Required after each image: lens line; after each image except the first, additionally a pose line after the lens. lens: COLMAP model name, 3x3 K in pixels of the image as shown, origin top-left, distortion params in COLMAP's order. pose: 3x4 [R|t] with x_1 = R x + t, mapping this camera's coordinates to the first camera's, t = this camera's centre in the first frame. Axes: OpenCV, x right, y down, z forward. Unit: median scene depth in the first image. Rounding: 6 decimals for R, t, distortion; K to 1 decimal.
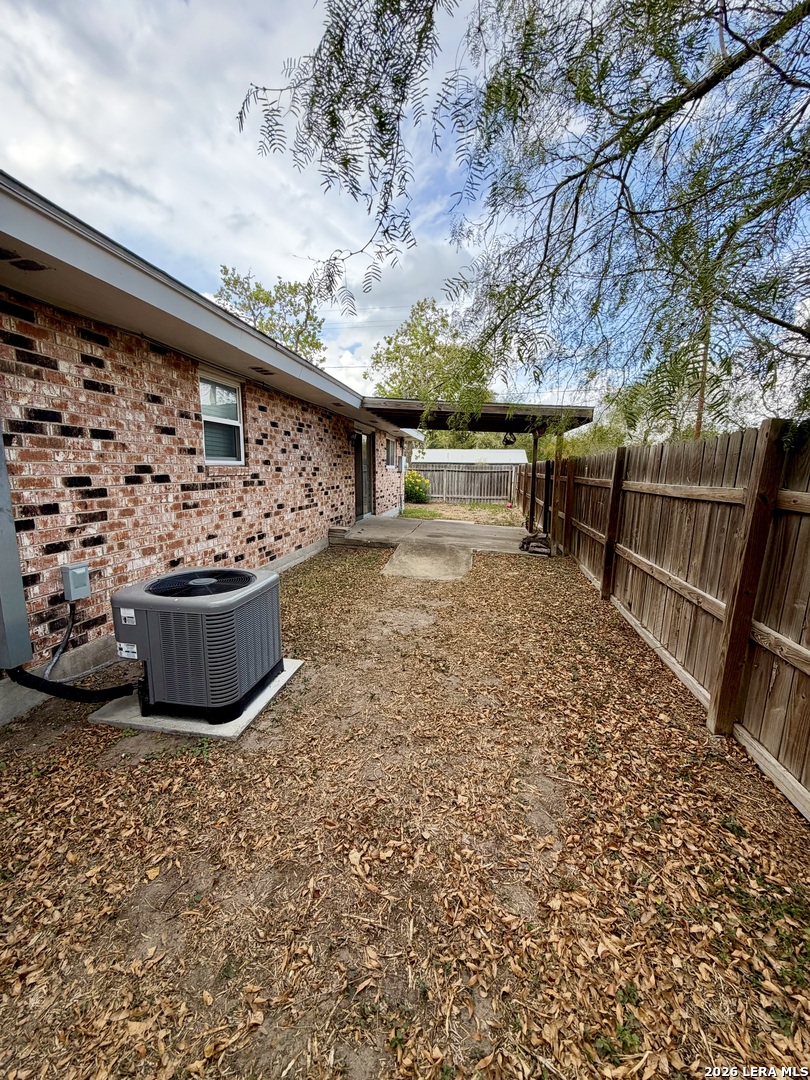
lens RADIAL K [[430.6, 0, 403.2], [0, 430.6, 545.6], [0, 0, 1]] dist [0.000433, 0.000011]
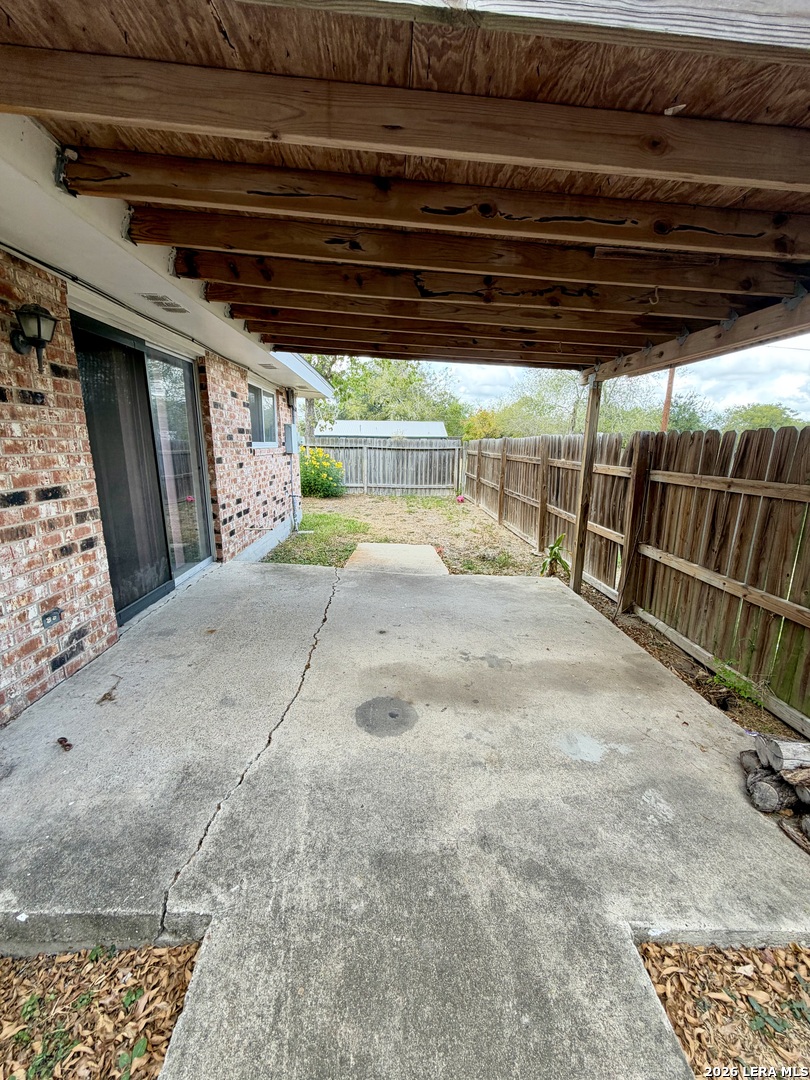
lens RADIAL K [[430.6, 0, 408.8], [0, 430.6, 536.9], [0, 0, 1]] dist [0.000433, 0.000011]
pose [[0.976330, -0.043219, 0.211926, 0.014924], [0.034702, 0.998440, 0.043745, -0.064084], [-0.213486, -0.035355, 0.976306, 0.329010]]
